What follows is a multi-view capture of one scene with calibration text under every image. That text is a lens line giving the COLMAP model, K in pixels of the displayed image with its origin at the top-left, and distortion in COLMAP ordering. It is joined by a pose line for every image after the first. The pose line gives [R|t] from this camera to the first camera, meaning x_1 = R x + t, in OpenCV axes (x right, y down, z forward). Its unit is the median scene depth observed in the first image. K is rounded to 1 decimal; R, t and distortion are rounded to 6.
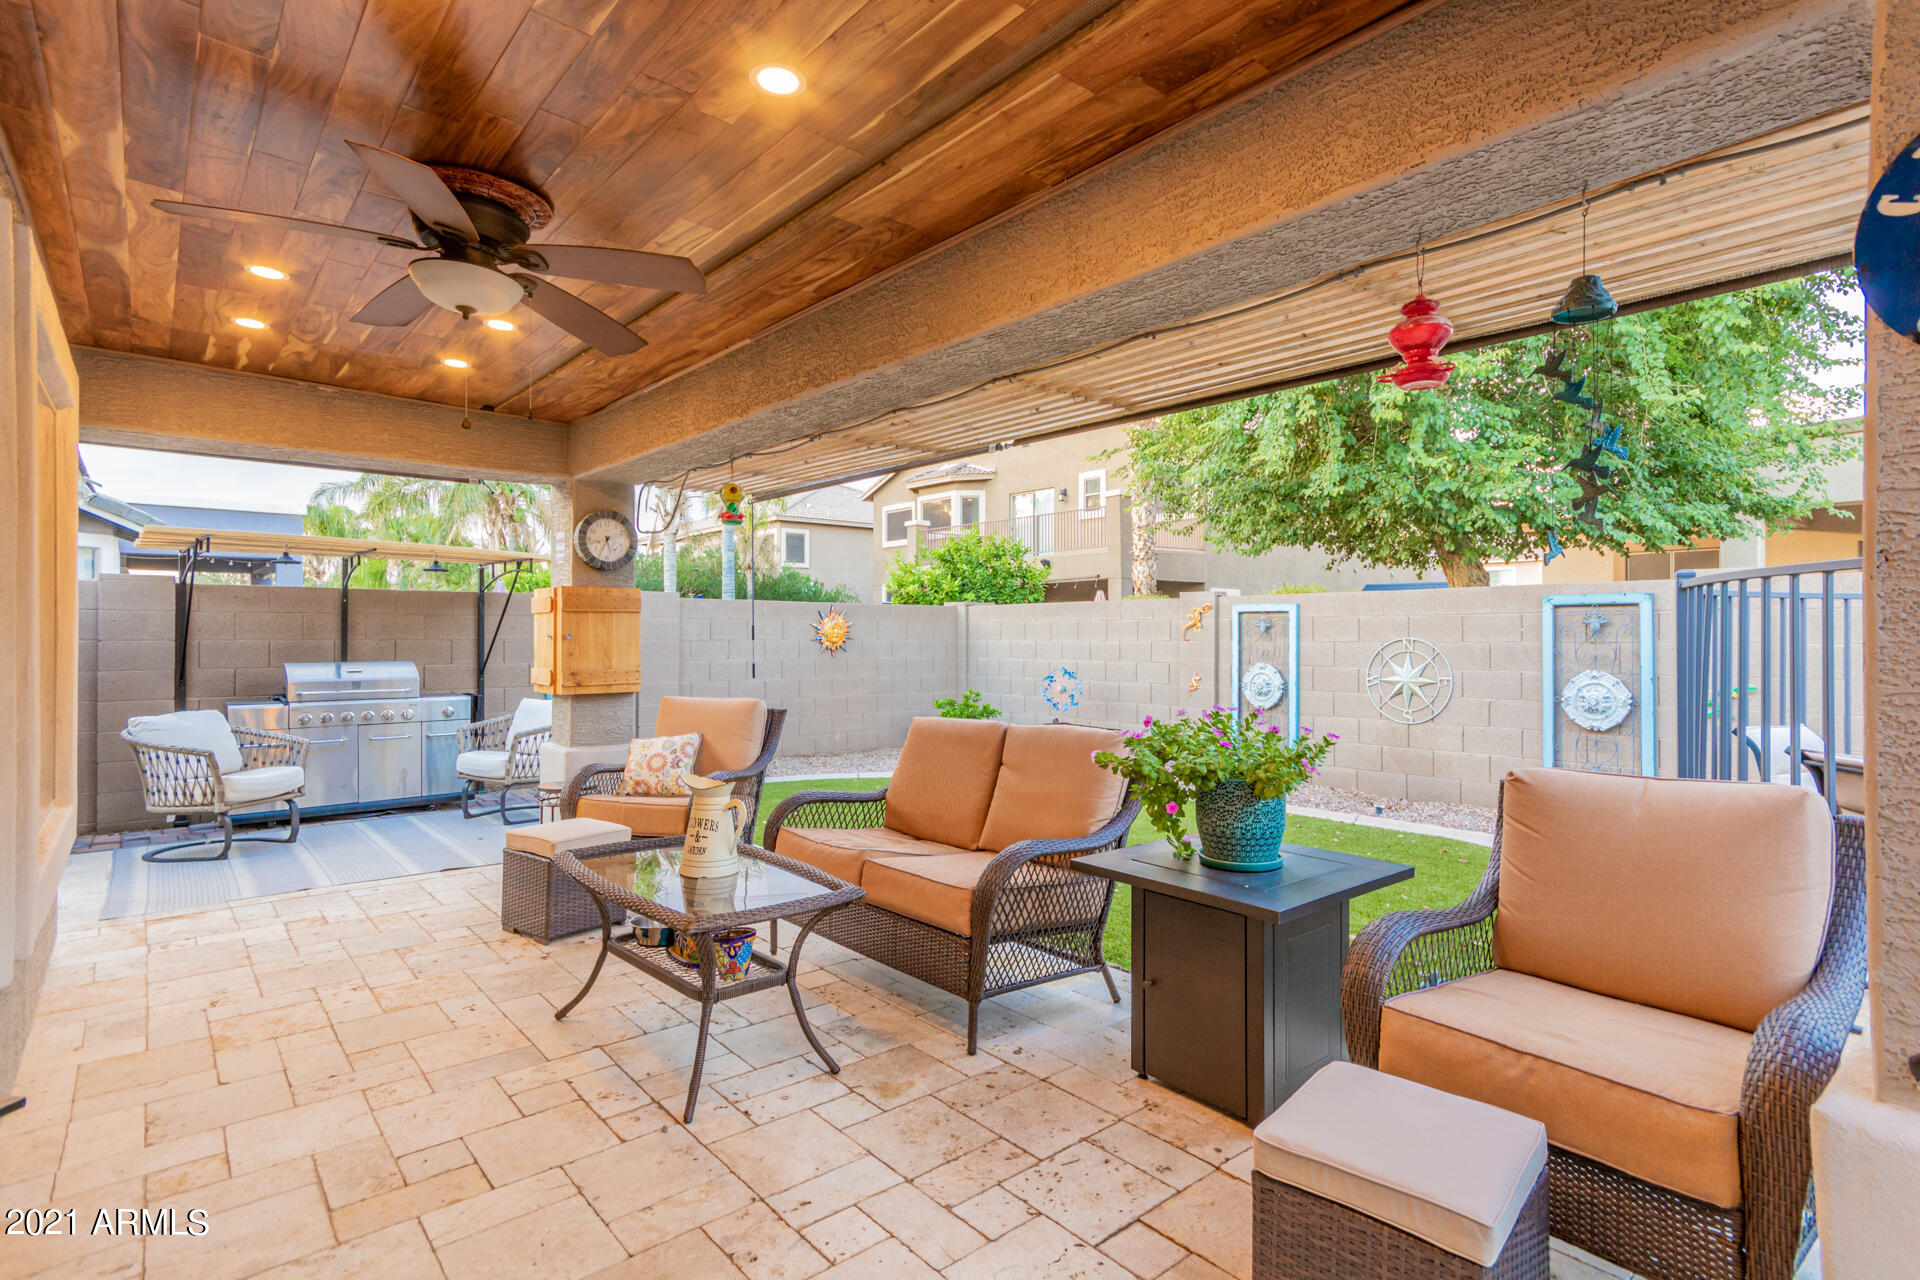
lens RADIAL K [[931.9, 0, 965.1], [0, 931.9, 631.6], [0, 0, 1]] dist [0.005630, 0.001473]
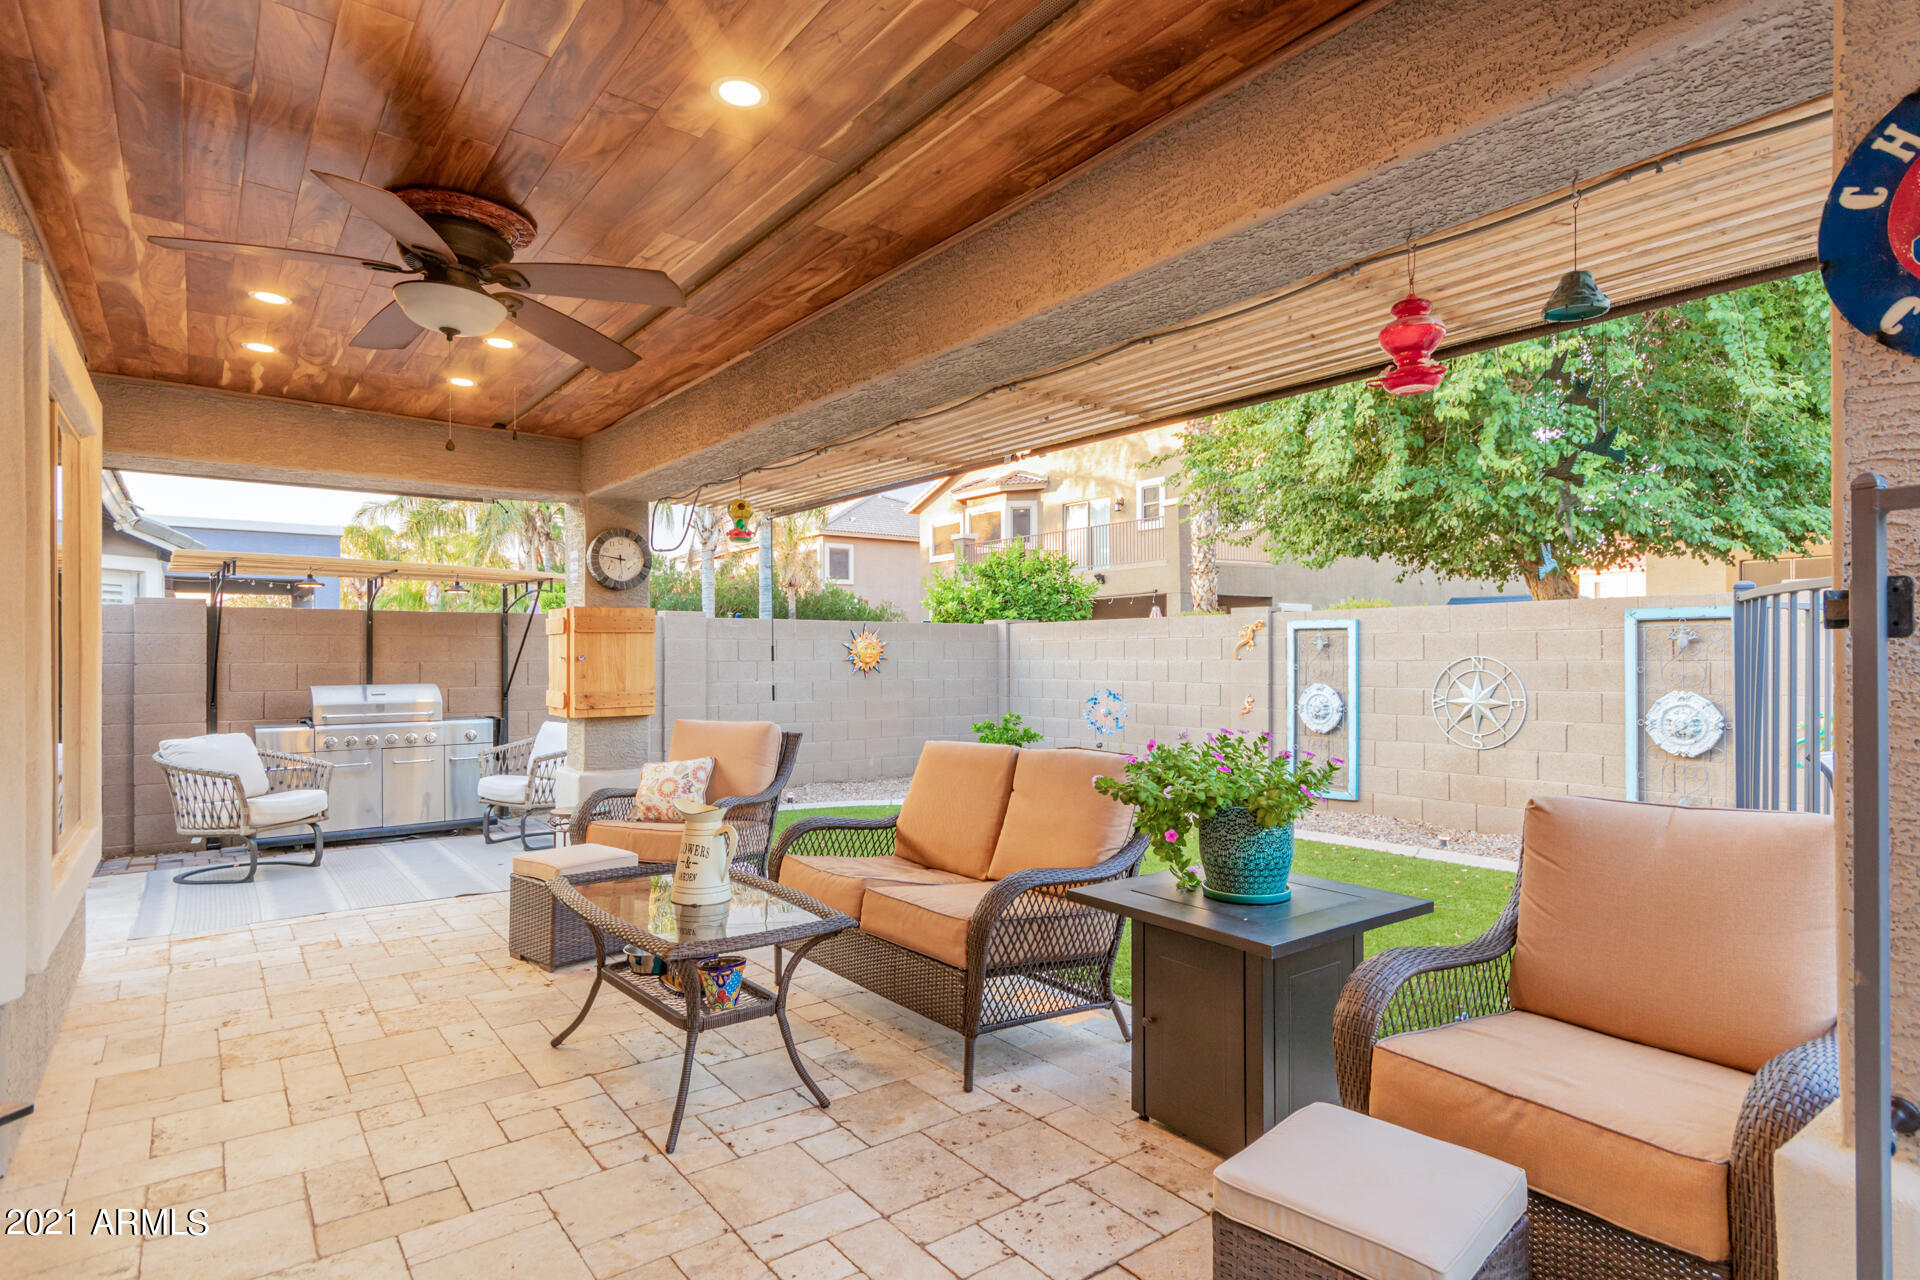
lens RADIAL K [[988.9, 0, 963.1], [0, 988.9, 650.6], [0, 0, 1]] dist [0.006248, -0.007472]
pose [[0.998183, -0.004276, -0.060109, 0.049123], [0.004258, 0.999991, -0.000430, -0.000605], [0.060110, 0.000173, 0.998192, -0.014220]]
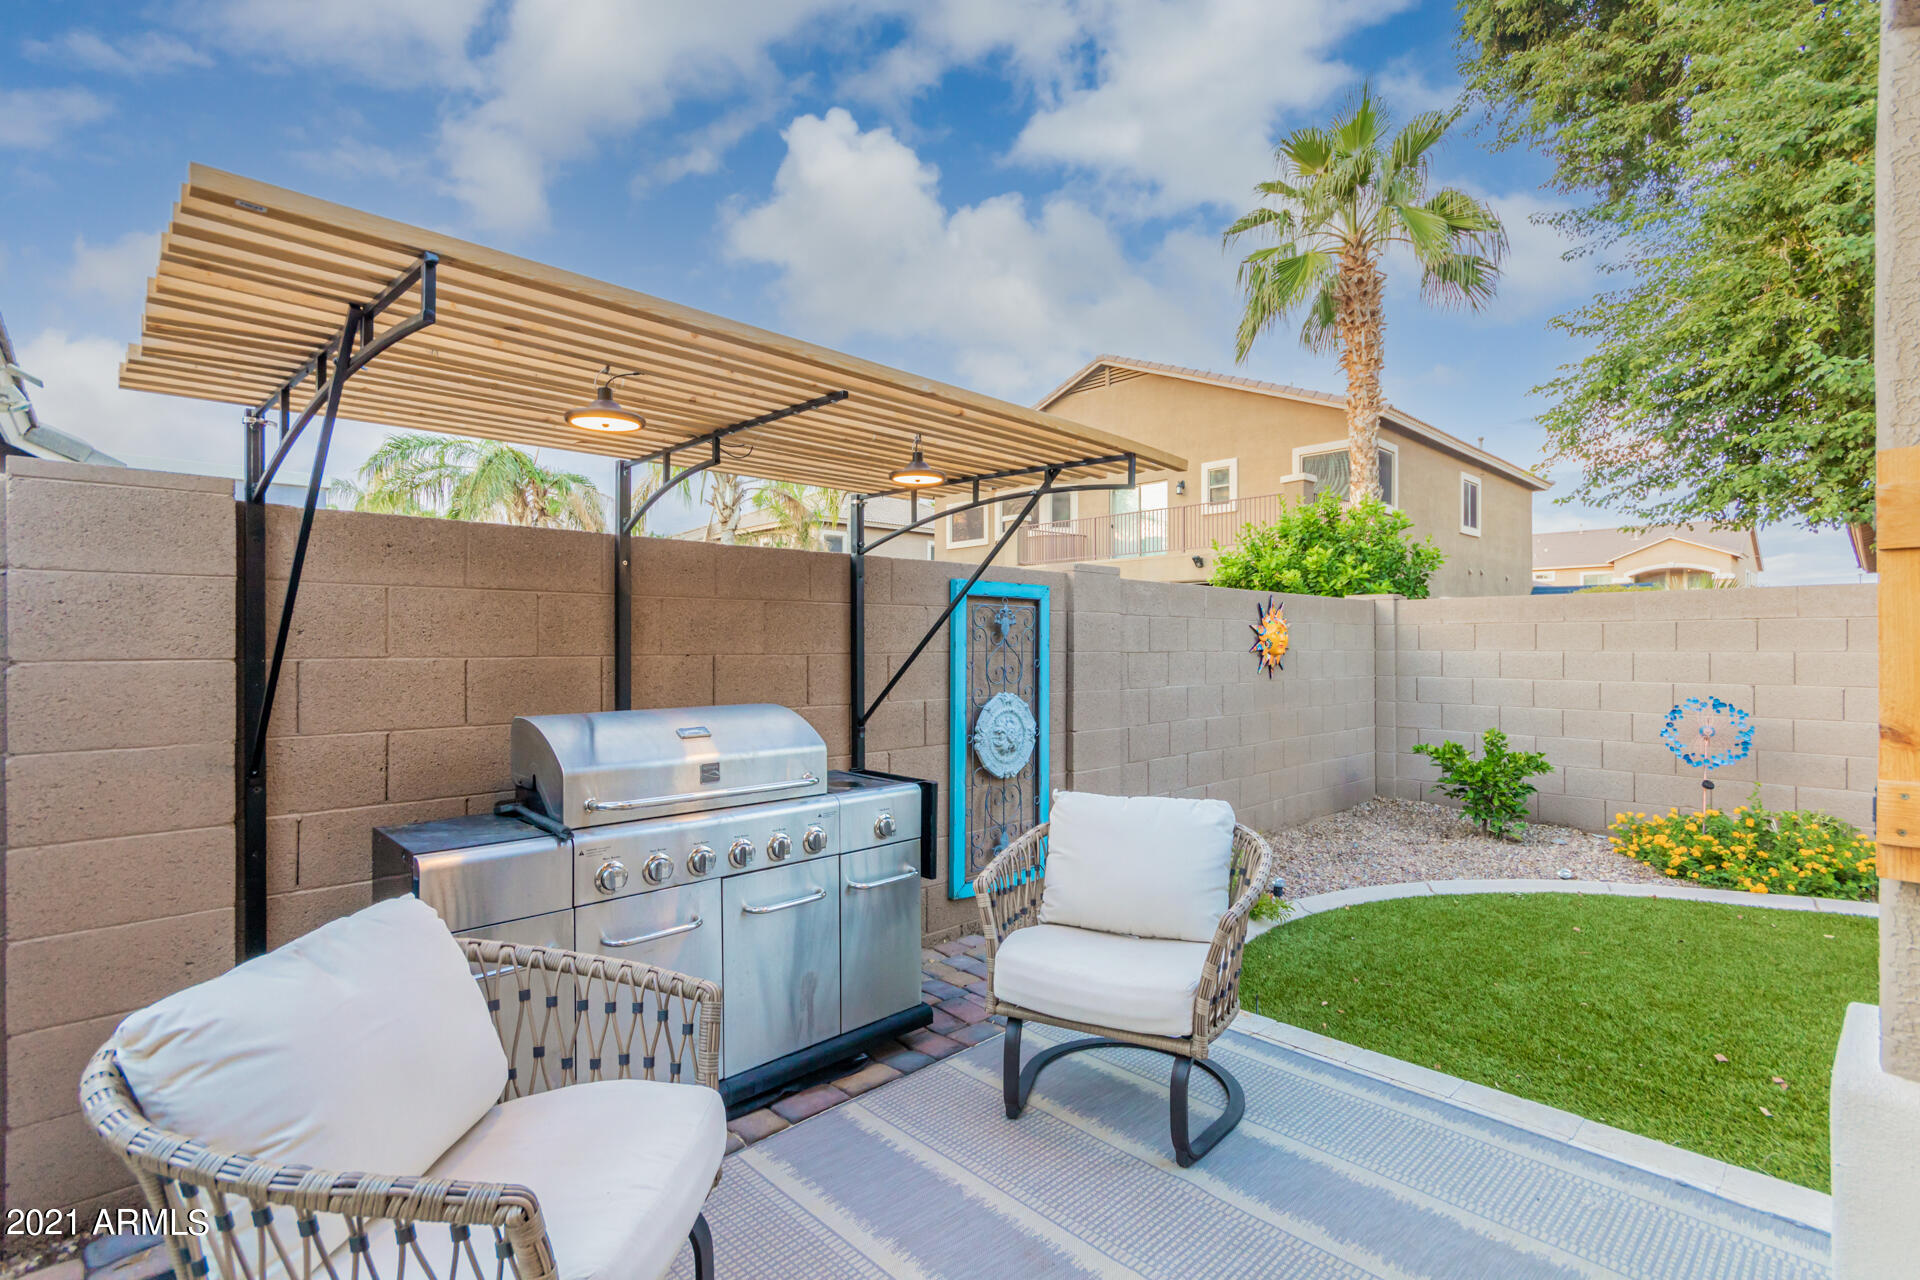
lens RADIAL K [[879.0, 0, 960.0], [0, 879.0, 640.0], [0, 0, 1]] dist [0.000291, 0.000231]
pose [[0.998476, -0.001778, 0.055159, -1.008501], [0.001865, 0.999997, -0.001523, 0.004815], [-0.055156, 0.001623, 0.998476, 1.115059]]
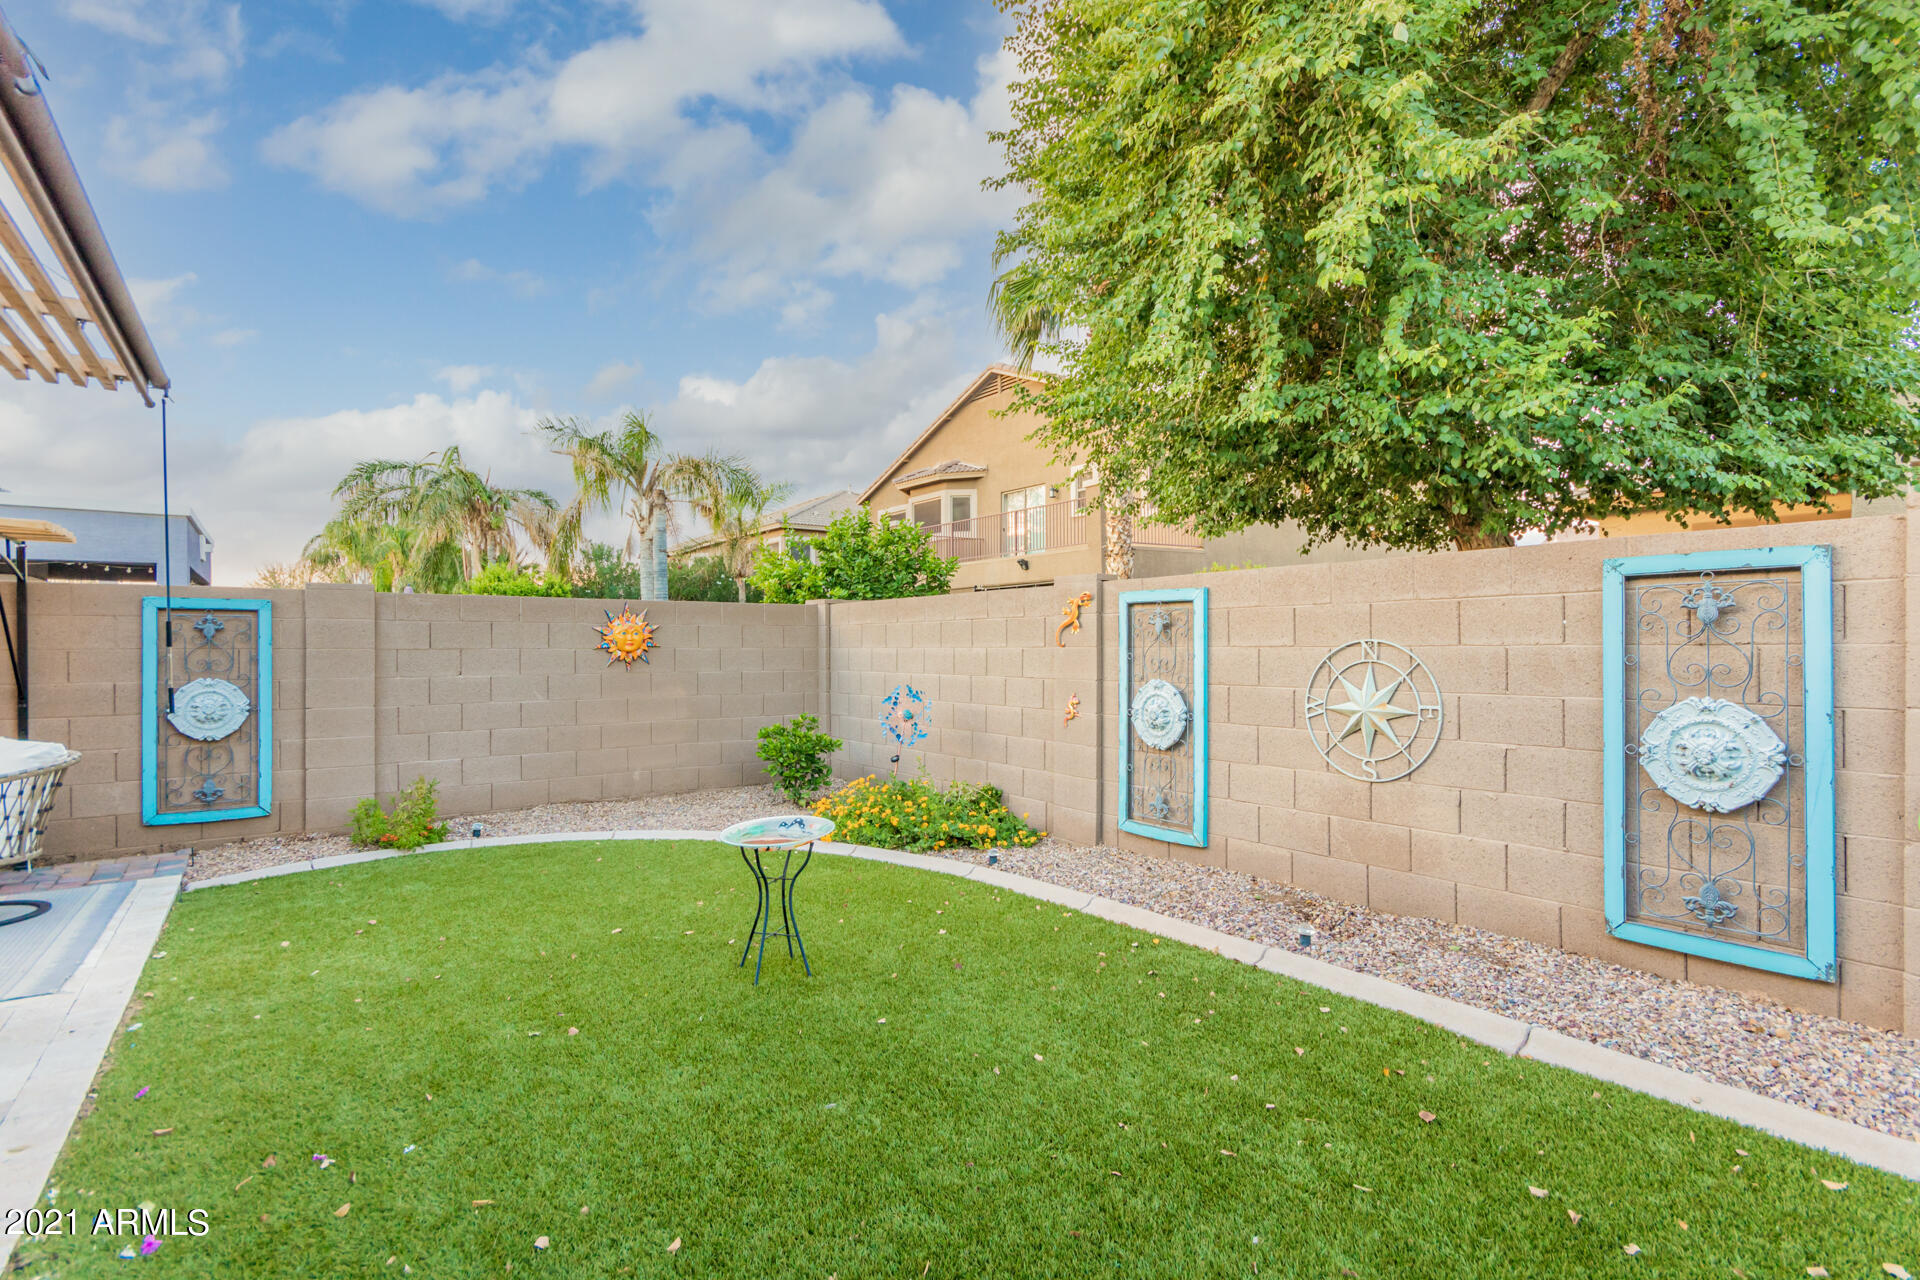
lens RADIAL K [[887.8, 0, 964.3], [0, 887.8, 650.4], [0, 0, 1]] dist [0.003020, 0.000772]
pose [[0.997921, -0.004563, -0.064289, 0.472482], [0.005160, 0.999945, 0.009123, 0.014231], [0.064244, -0.009436, 0.997890, 0.774348]]
